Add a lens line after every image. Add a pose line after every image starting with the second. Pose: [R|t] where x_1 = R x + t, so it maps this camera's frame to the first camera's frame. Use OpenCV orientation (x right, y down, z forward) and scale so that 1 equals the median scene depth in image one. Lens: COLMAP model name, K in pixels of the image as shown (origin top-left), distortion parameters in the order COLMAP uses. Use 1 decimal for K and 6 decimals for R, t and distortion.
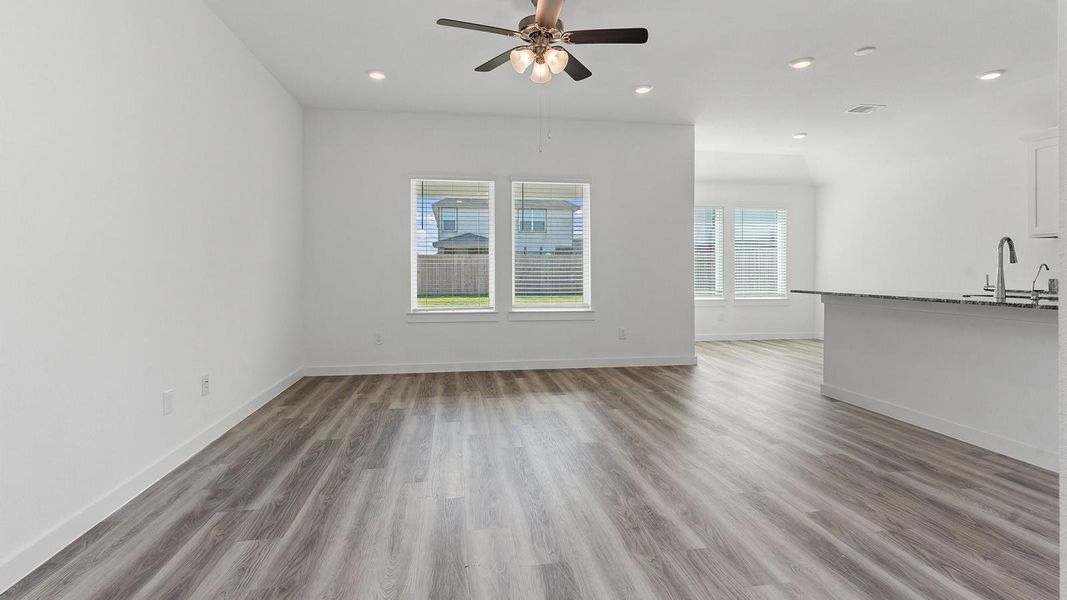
lens RADIAL K [[507.3, 0, 527.4], [0, 507.3, 274.6], [0, 0, 1]] dist [0.000654, 0.000343]
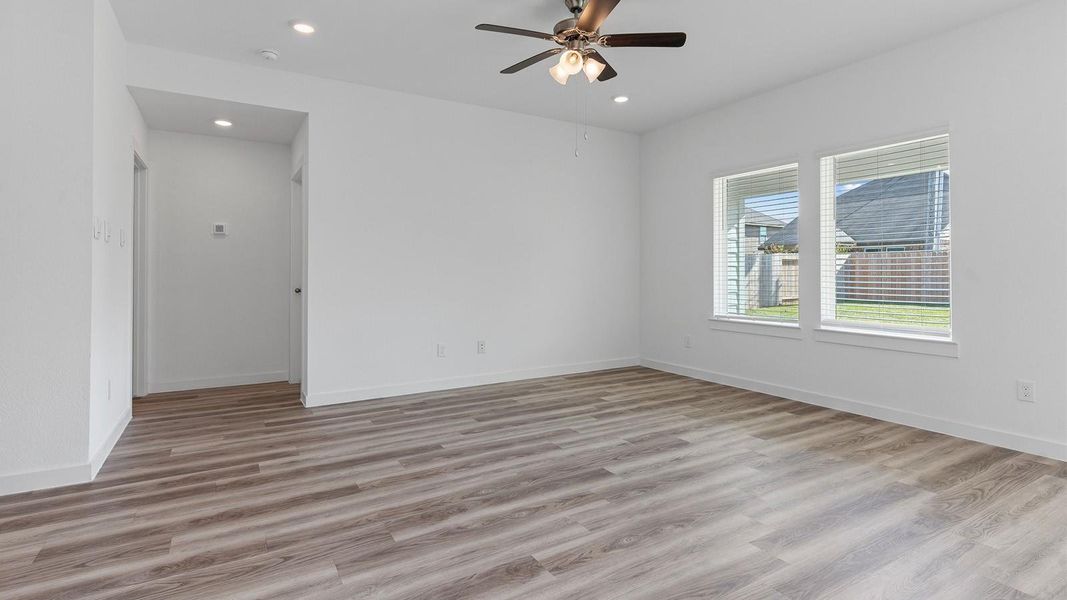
lens RADIAL K [[509.5, 0, 528.1], [0, 509.5, 268.6], [0, 0, 1]] dist [0.003216, 0.000693]
pose [[0.375939, -0.007945, -0.926610, 0.796859], [-0.005581, 0.999926, -0.010838, -0.010234], [0.926628, 0.009246, 0.375867, 0.470088]]
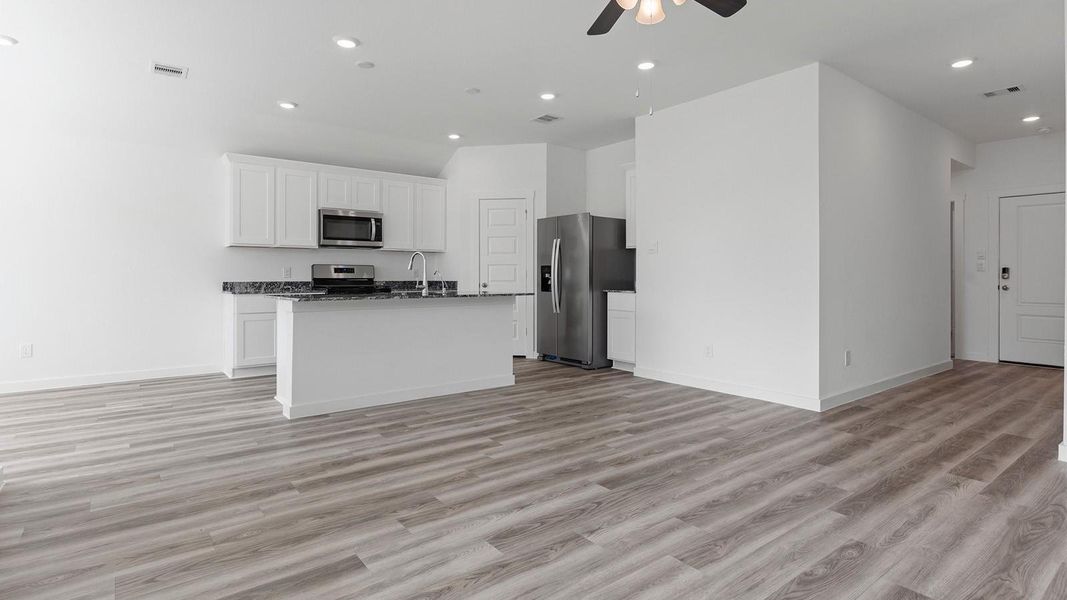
lens RADIAL K [[530.4, 0, 532.3], [0, 530.4, 279.3], [0, 0, 1]] dist [0.002692, 0.000943]
pose [[-0.488470, -0.007751, 0.872546, -0.492473], [0.004633, 0.999923, 0.011476, -0.009683], [-0.872568, 0.009648, -0.488397, 1.335698]]
